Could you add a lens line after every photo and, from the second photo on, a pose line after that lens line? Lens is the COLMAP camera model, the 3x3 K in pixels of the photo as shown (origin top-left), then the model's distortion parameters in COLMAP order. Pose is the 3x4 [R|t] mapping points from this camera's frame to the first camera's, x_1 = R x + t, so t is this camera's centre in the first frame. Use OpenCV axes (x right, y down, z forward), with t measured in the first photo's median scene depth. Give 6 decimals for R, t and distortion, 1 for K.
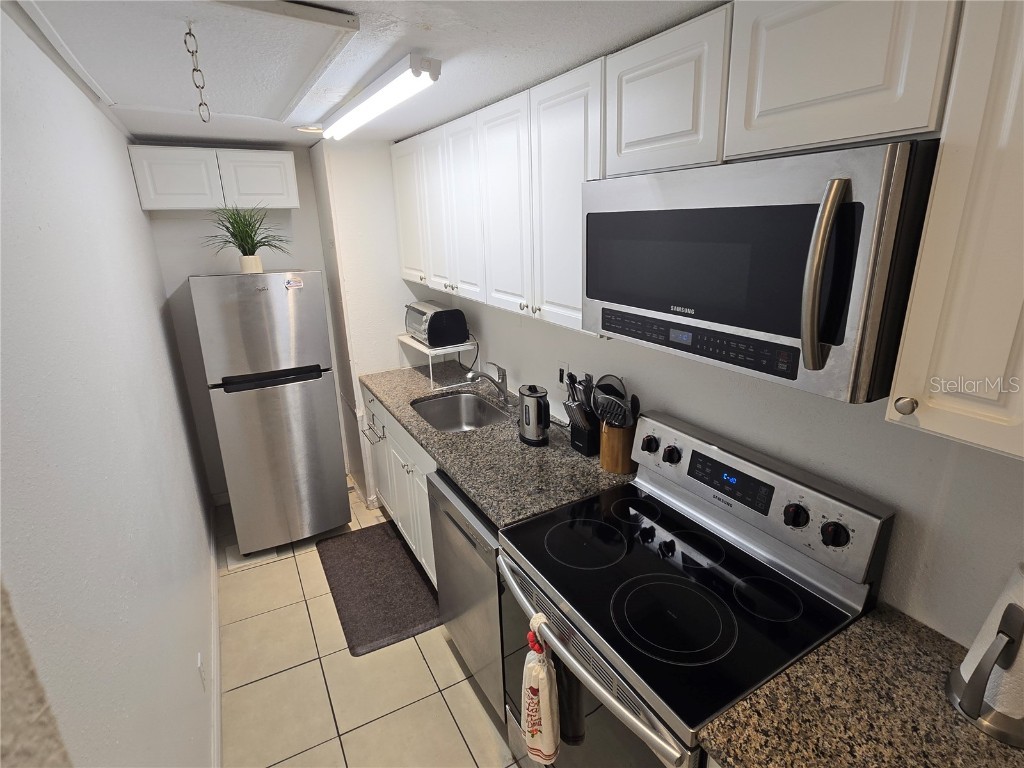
lens RADIAL K [[509.7, 0, 506.0], [0, 509.7, 371.0], [0, 0, 1]] dist [0.001947, 0.000562]
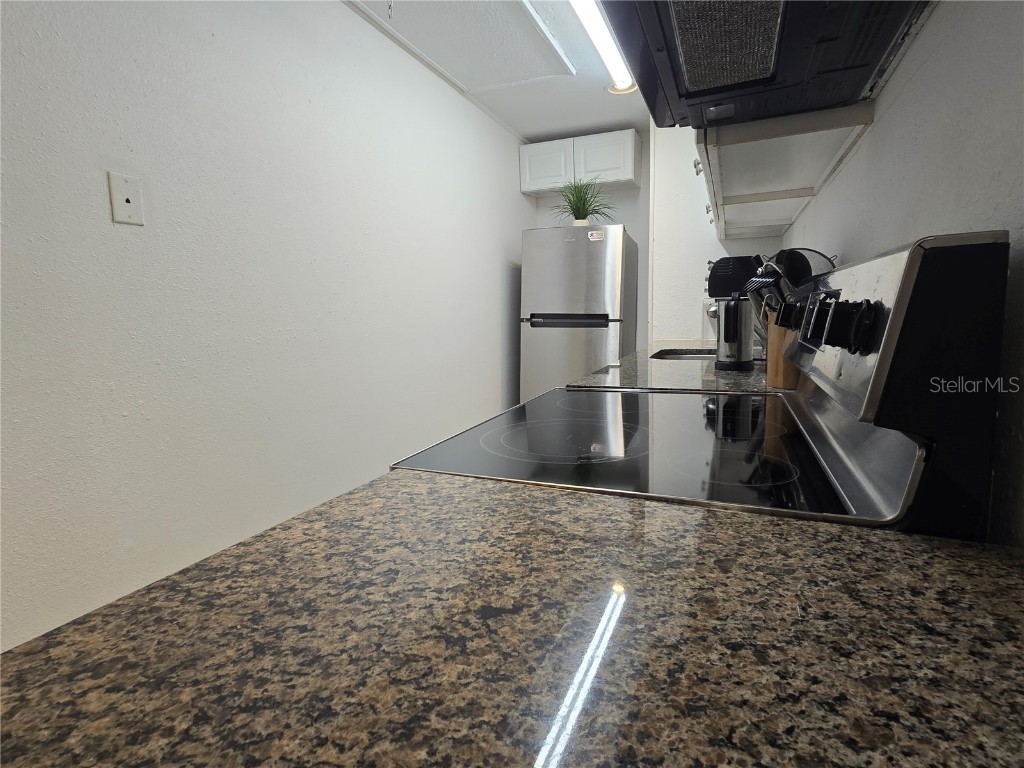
lens RADIAL K [[509.7, 0, 506.0], [0, 509.7, 371.0], [0, 0, 1]] dist [0.001947, 0.000562]
pose [[0.612627, 0.112120, -0.782379, 0.366470], [-0.218109, 0.975432, -0.031001, 0.194159], [0.759682, 0.189636, 0.622031, 0.221635]]
